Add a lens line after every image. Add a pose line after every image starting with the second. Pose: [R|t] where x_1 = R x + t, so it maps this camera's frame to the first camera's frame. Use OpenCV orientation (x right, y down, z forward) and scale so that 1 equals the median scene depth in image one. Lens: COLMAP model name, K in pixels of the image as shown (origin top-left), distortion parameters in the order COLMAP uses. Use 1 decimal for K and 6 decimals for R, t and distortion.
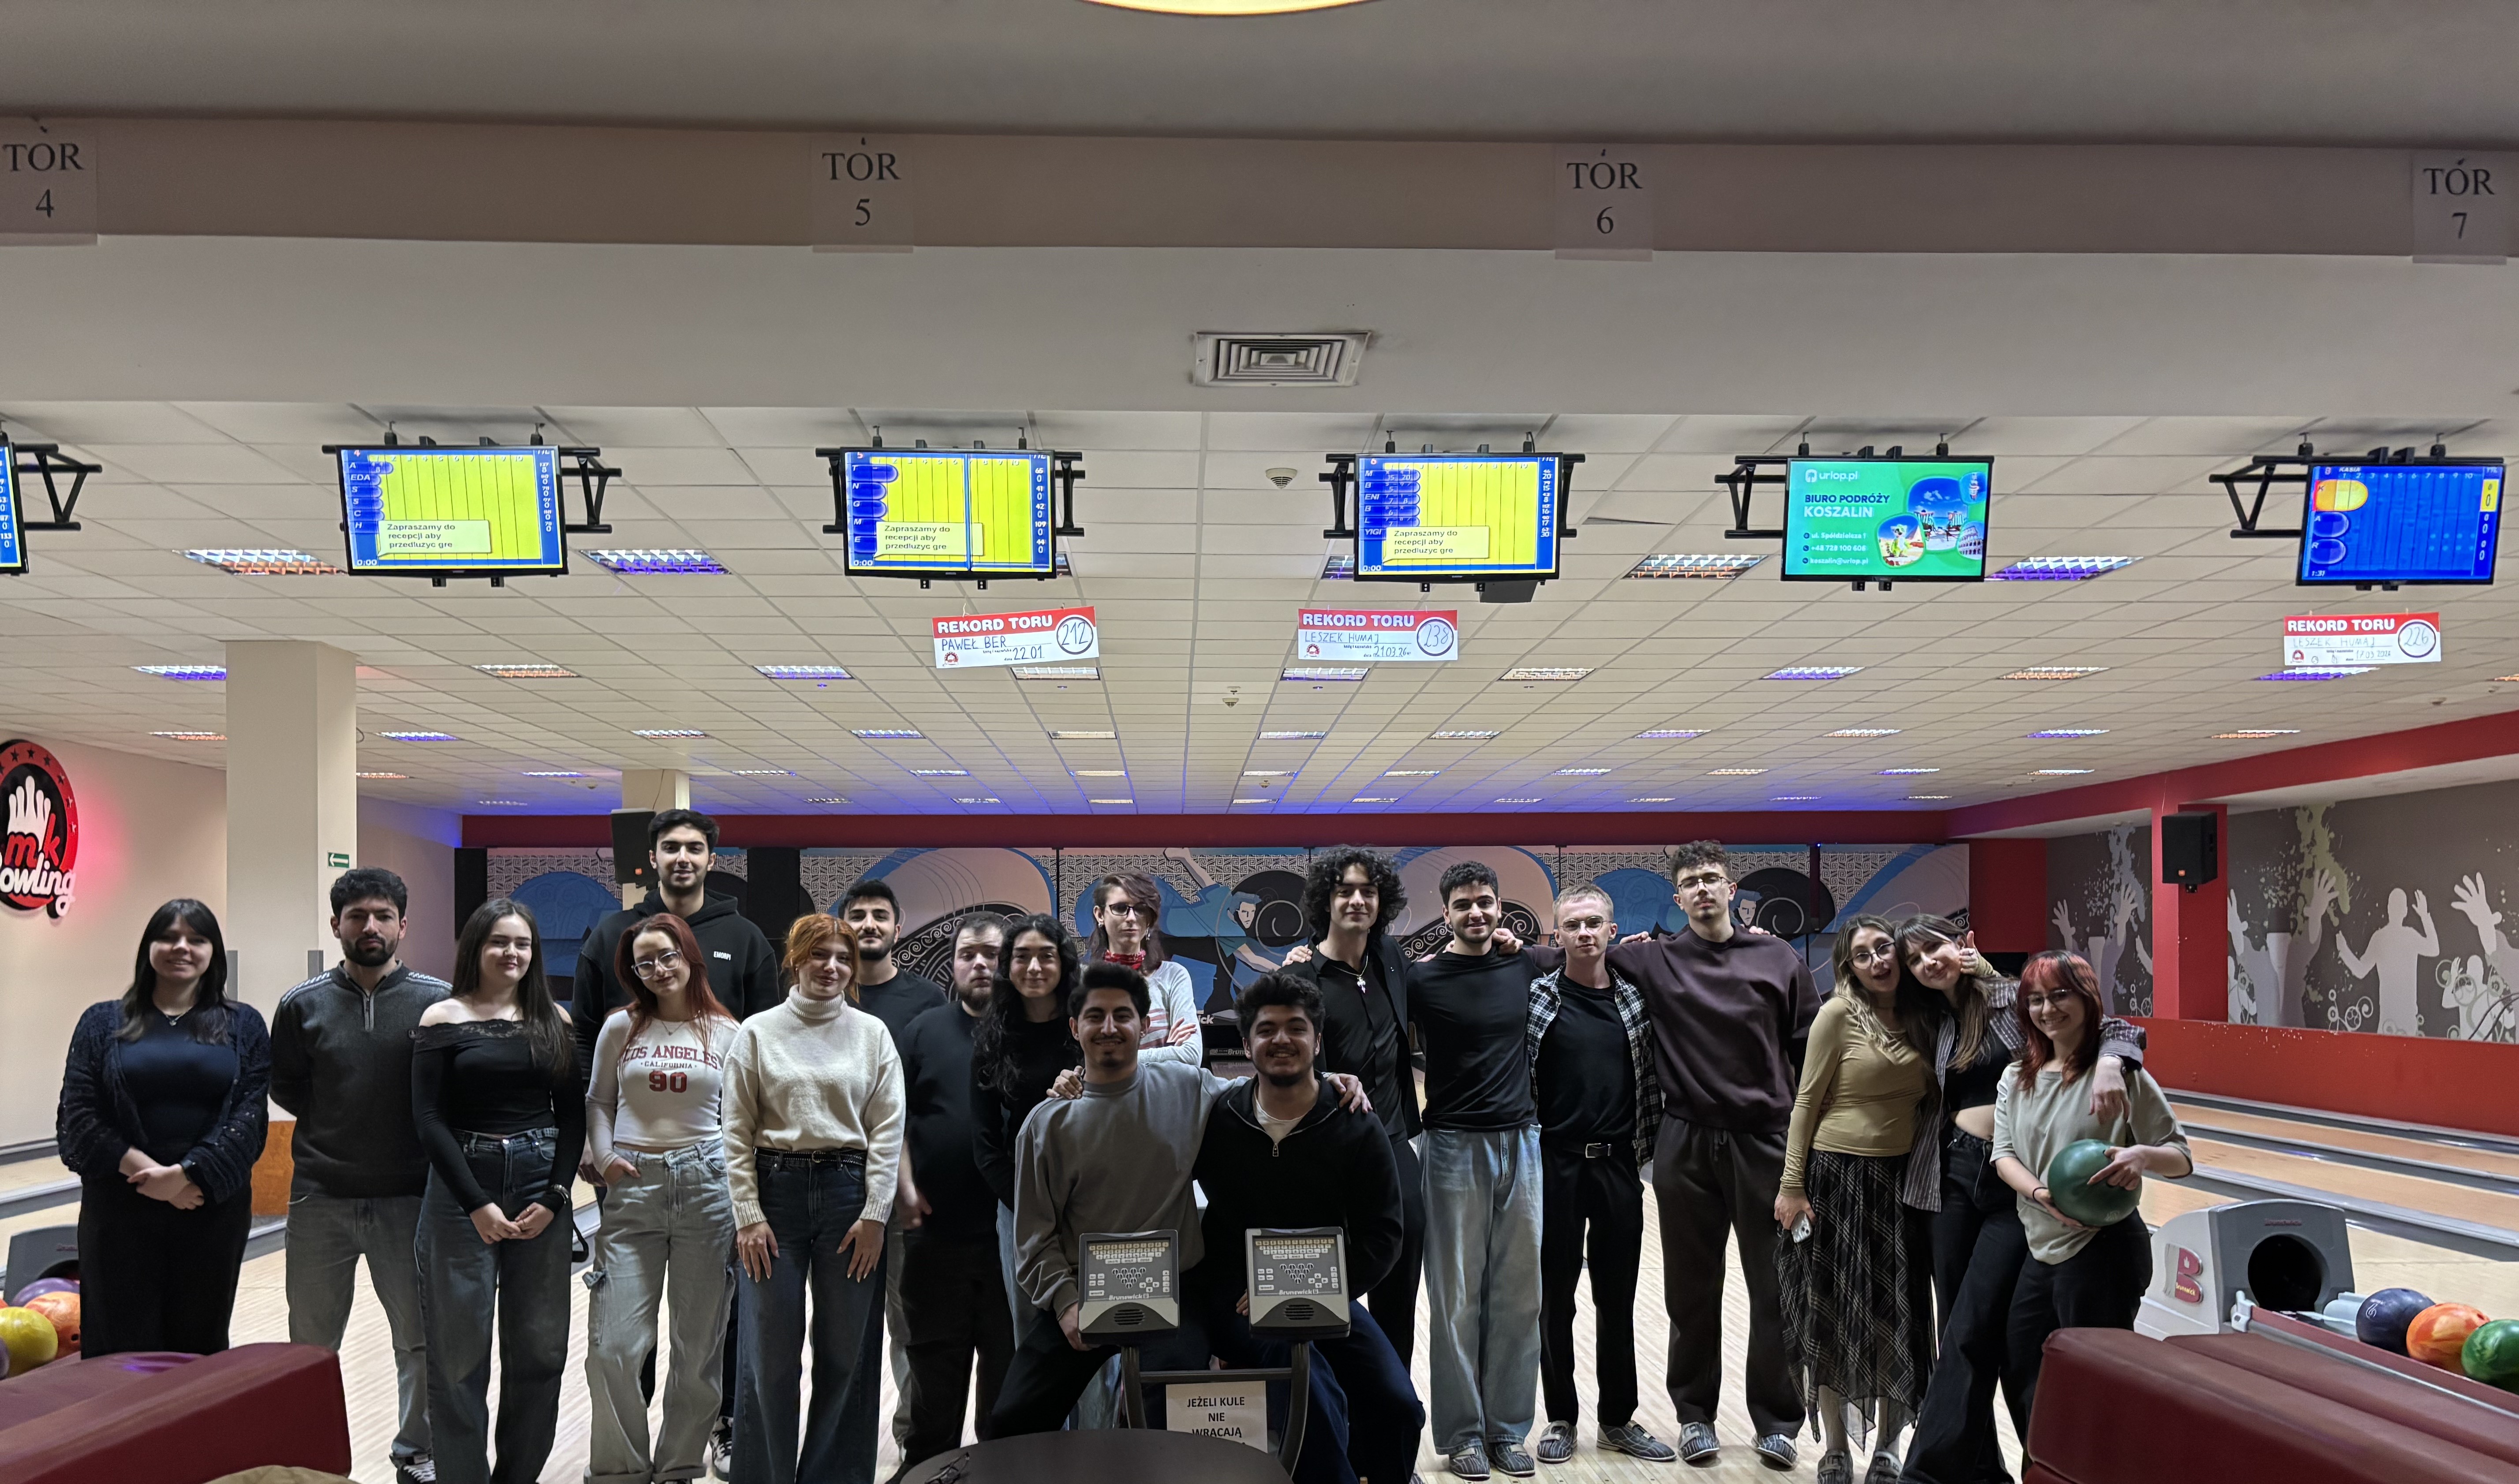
lens RADIAL K [[1838.7, 0, 1262.0], [0, 1838.7, 946.9], [0, 0, 1]] dist [0.039839, -0.001084]
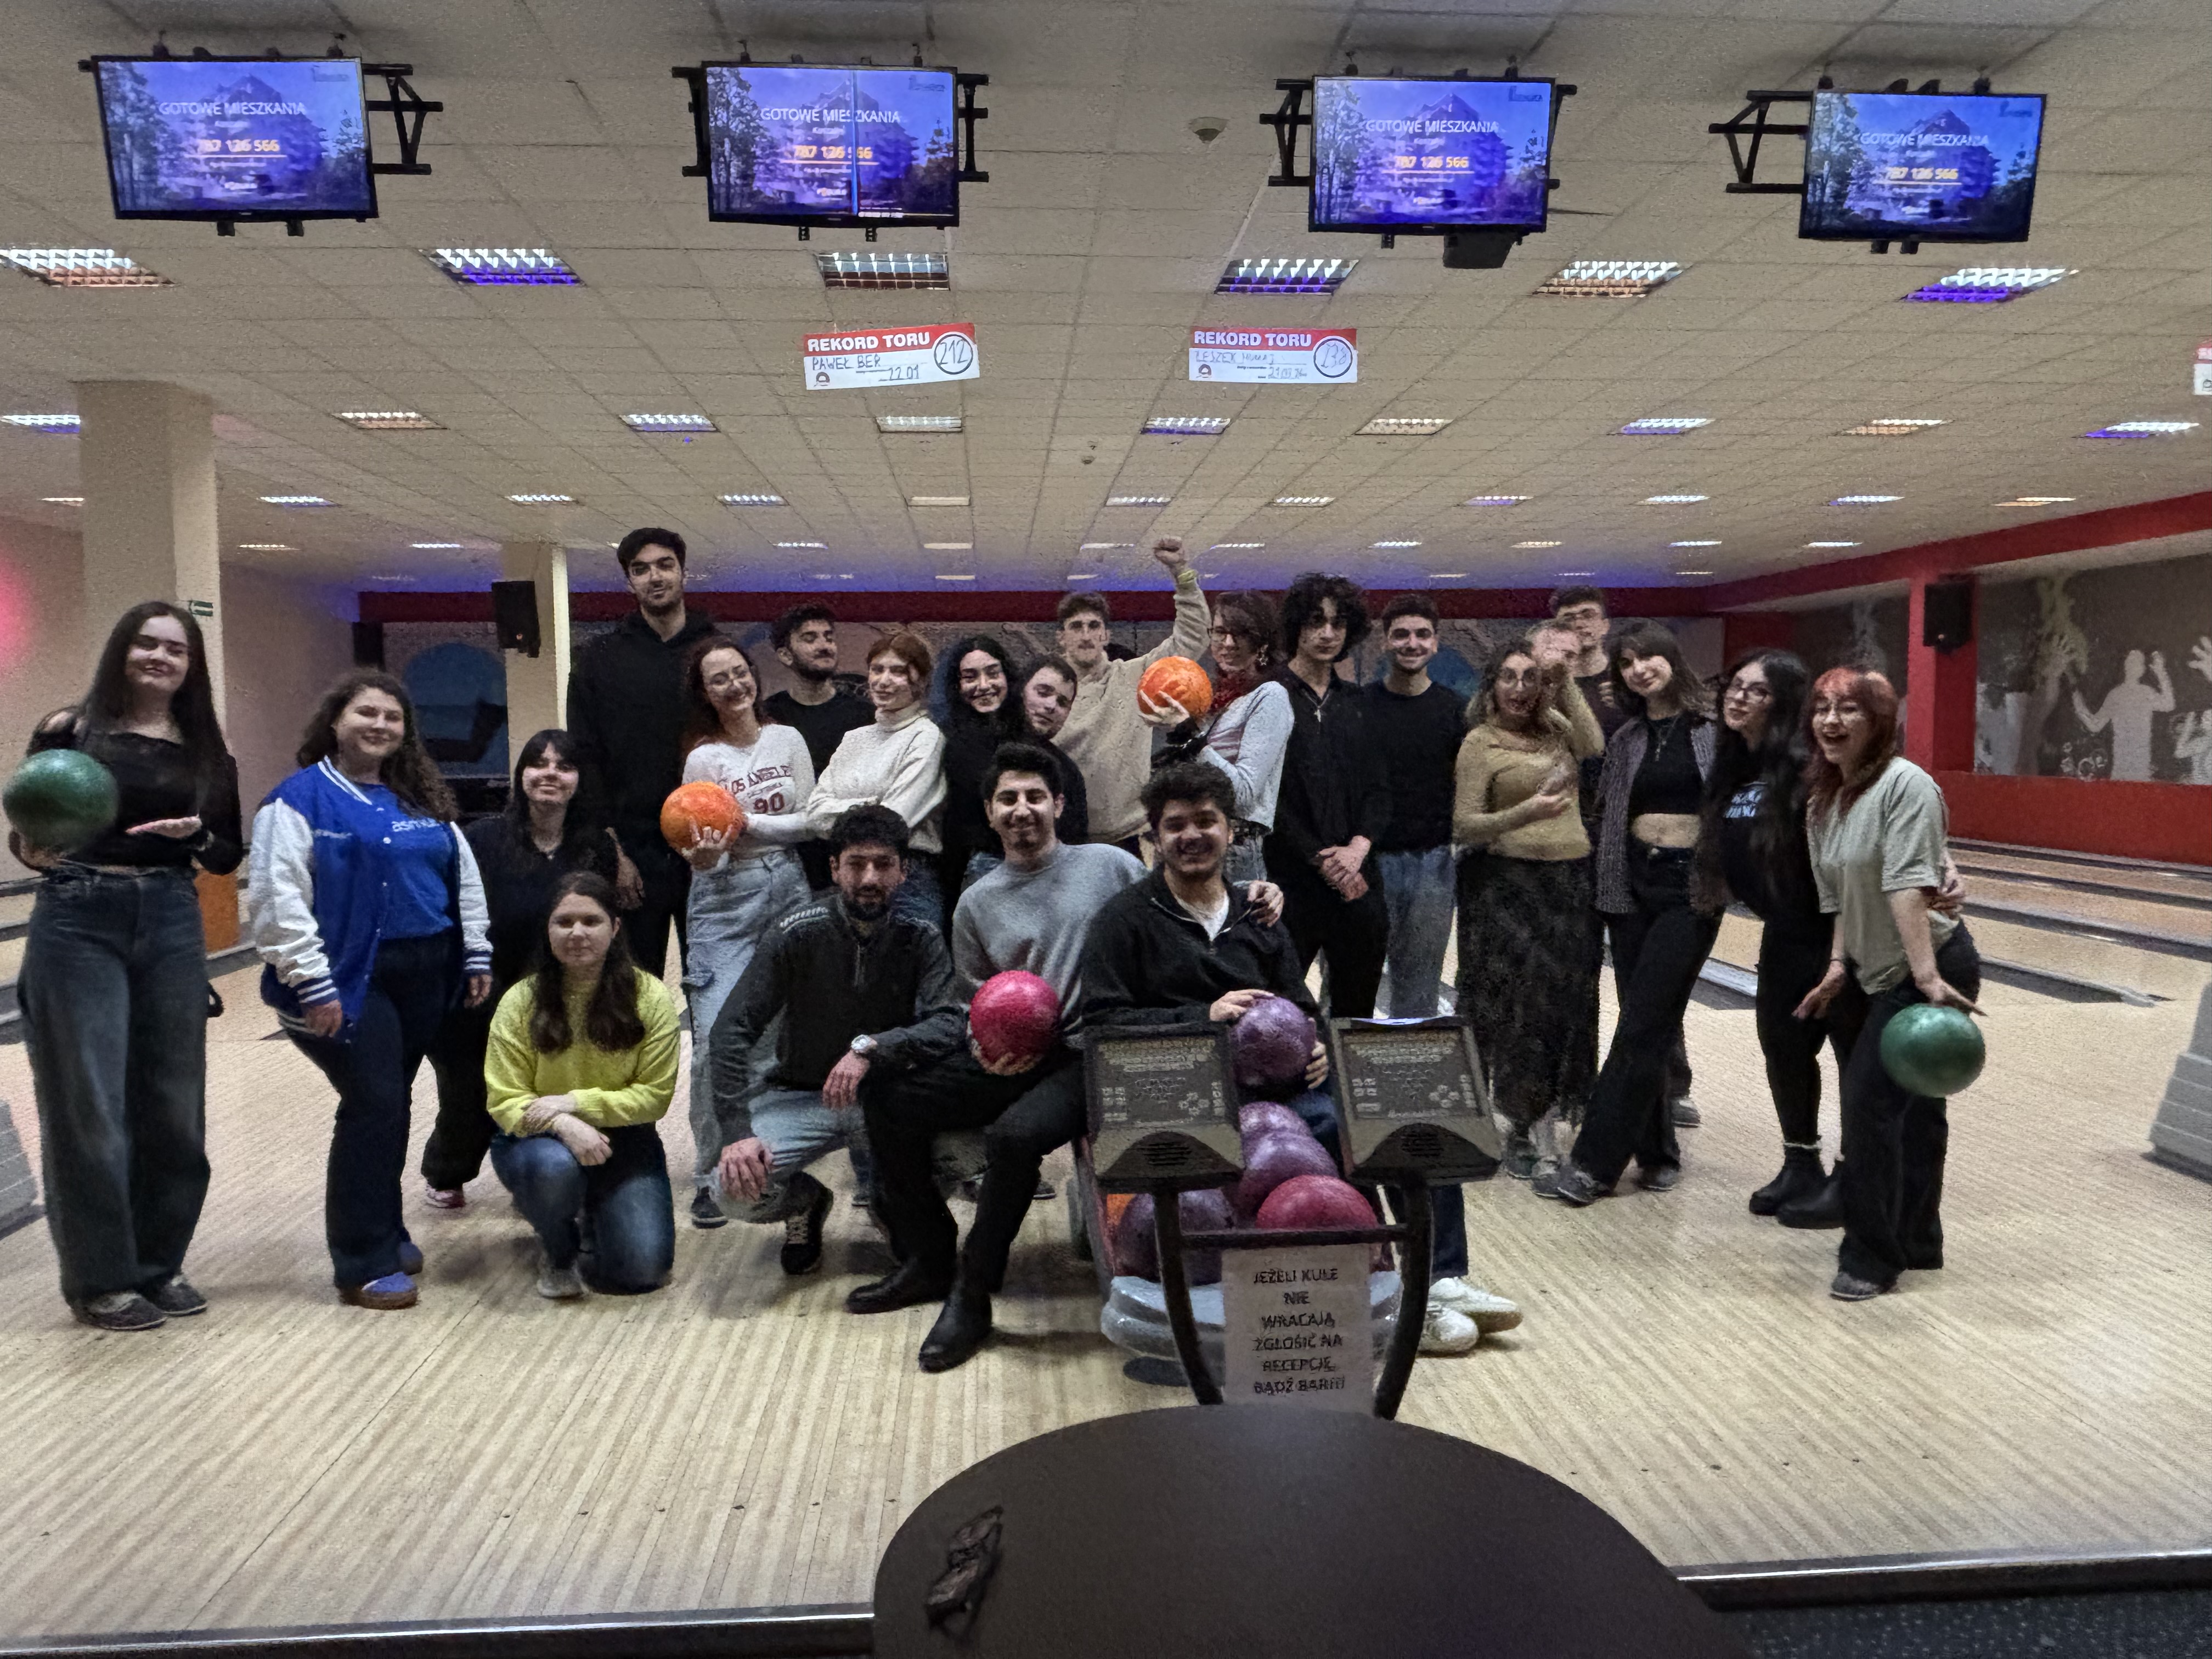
lens RADIAL K [[1550.9, 0, 1098.8], [0, 1550.9, 823.3], [0, 0, 1]] dist [0.026078, -0.023707]
pose [[0.999772, -0.004740, 0.020798, -0.047590], [0.003387, 0.997905, 0.064603, 0.020432], [-0.021060, -0.064518, 0.997694, 0.199523]]
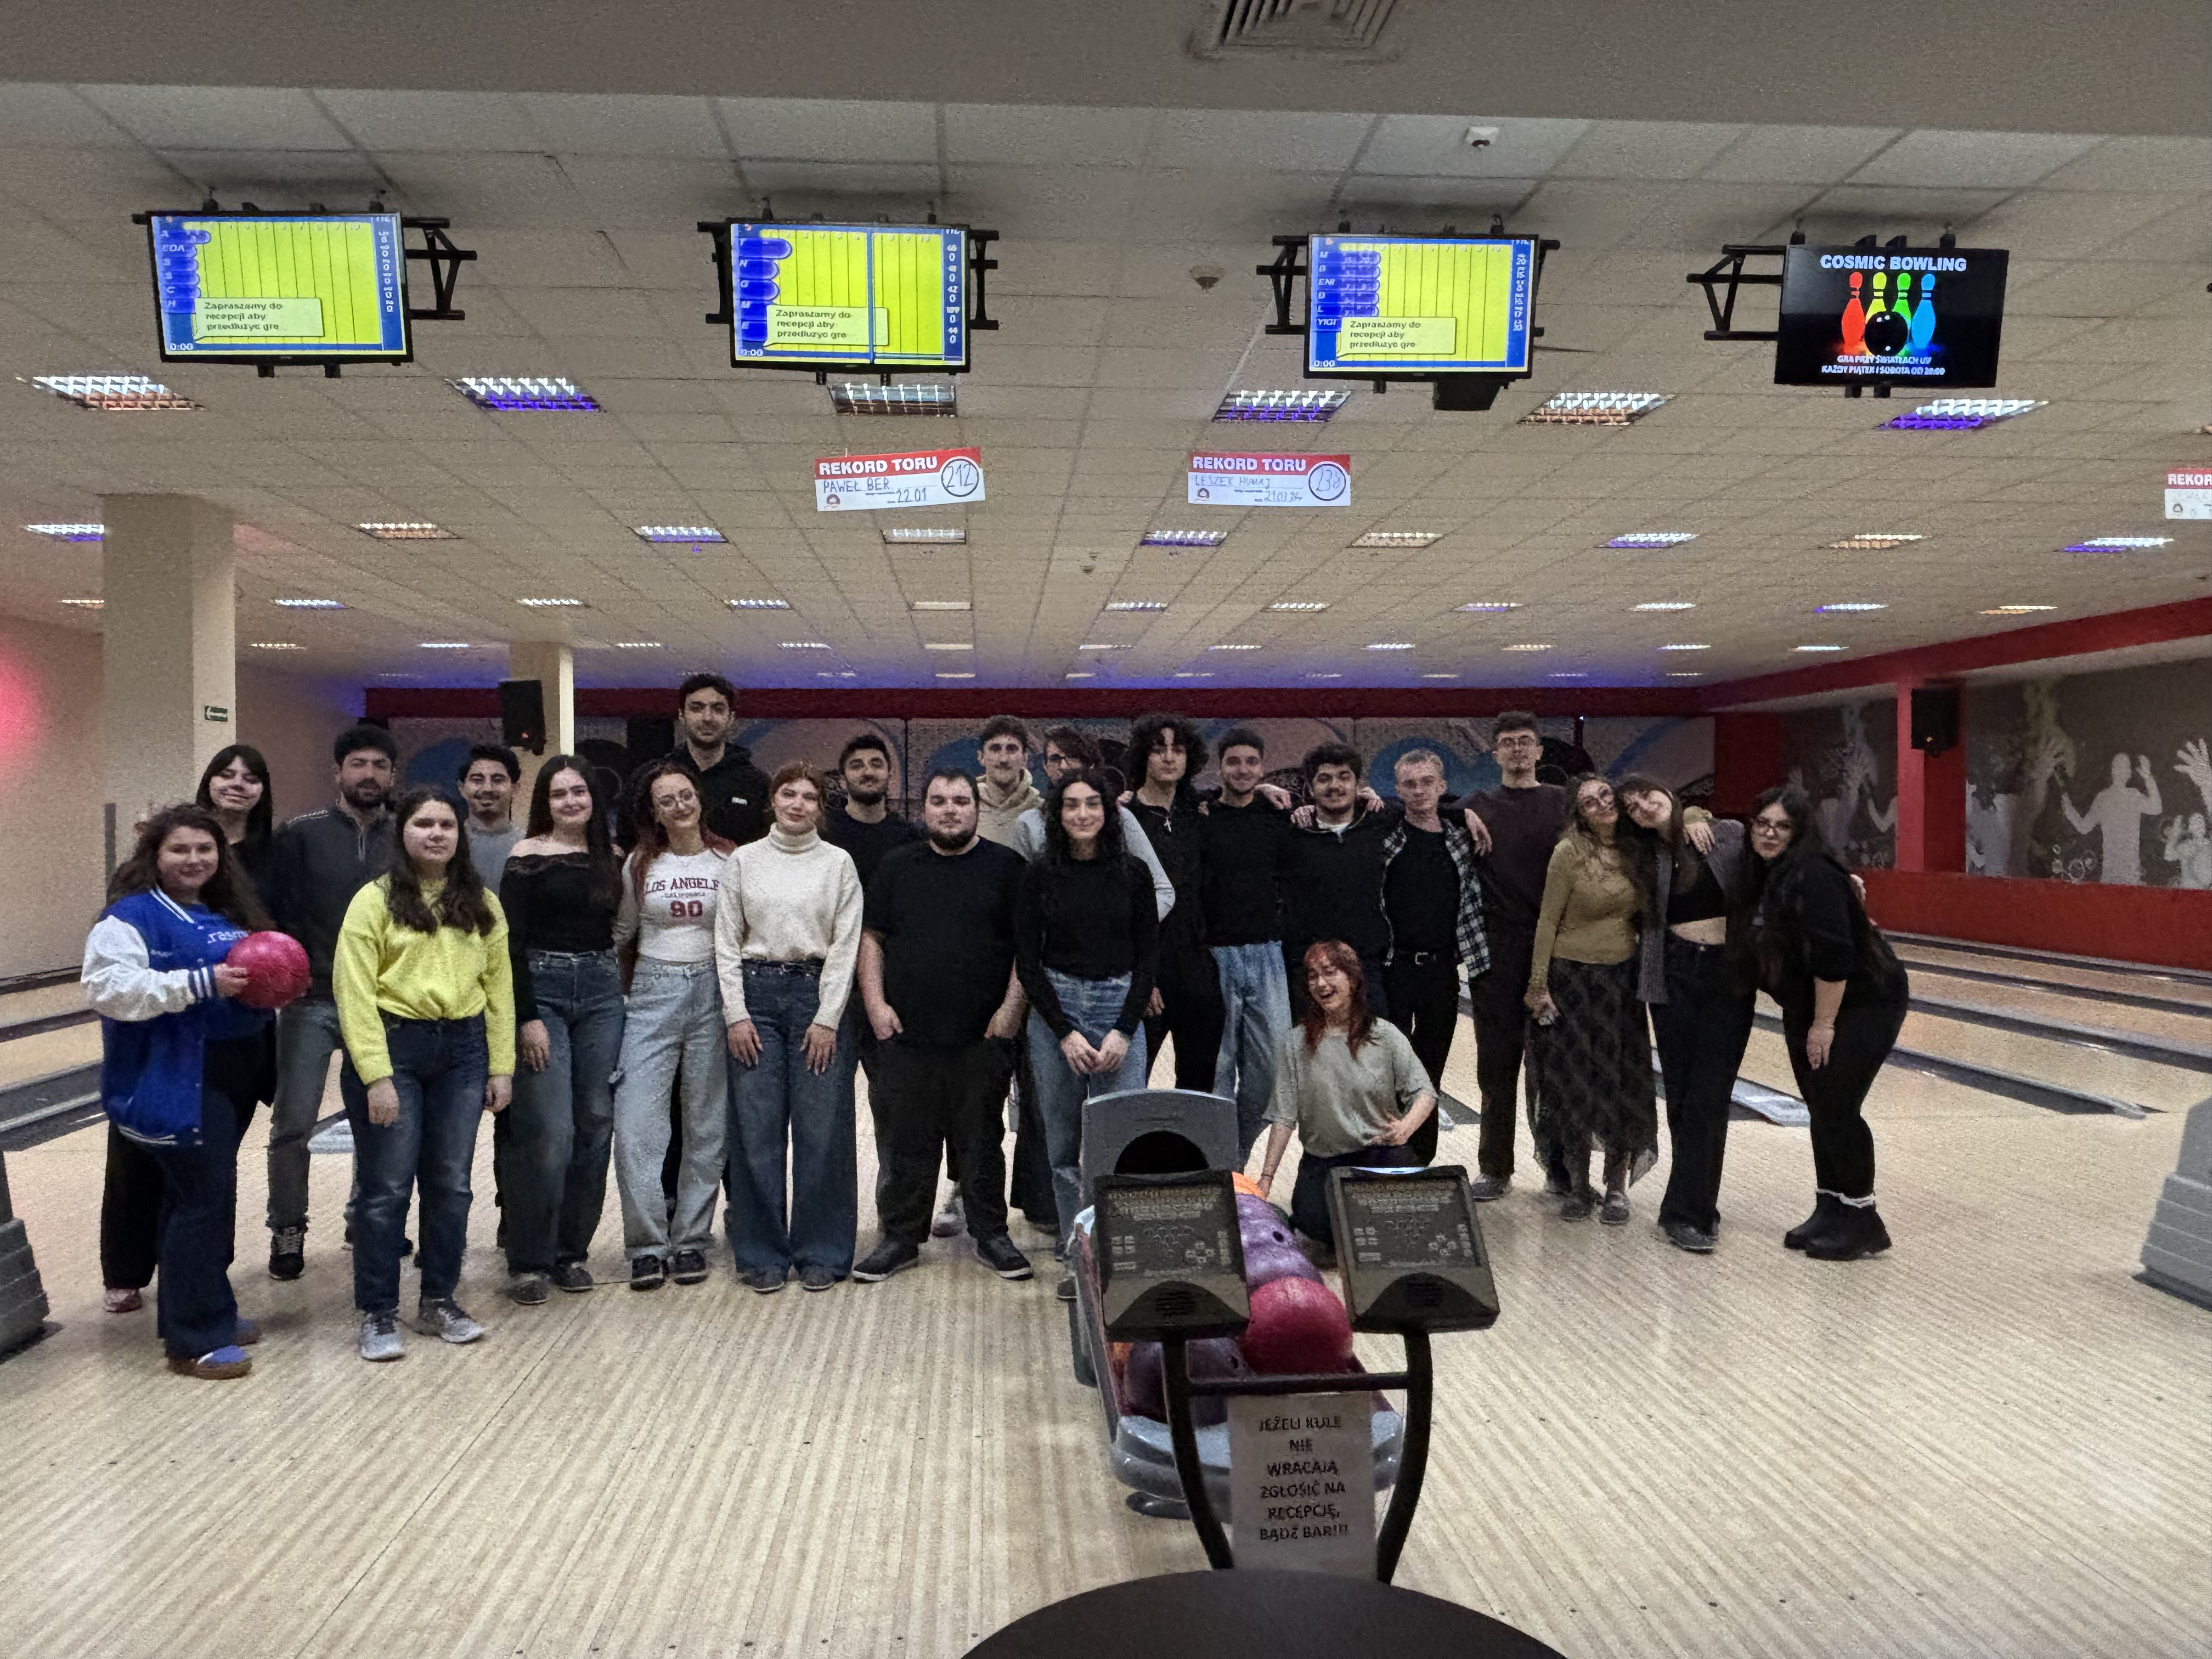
lens RADIAL K [[1544.3, 0, 1096.8], [0, 1544.3, 828.0], [0, 0, 1]] dist [0.047364, -0.053144]
pose [[0.999751, -0.000125, 0.022333, -0.050413], [-0.000102, 0.999948, 0.010153, 0.008225], [-0.022333, -0.010152, 0.999699, 0.187715]]
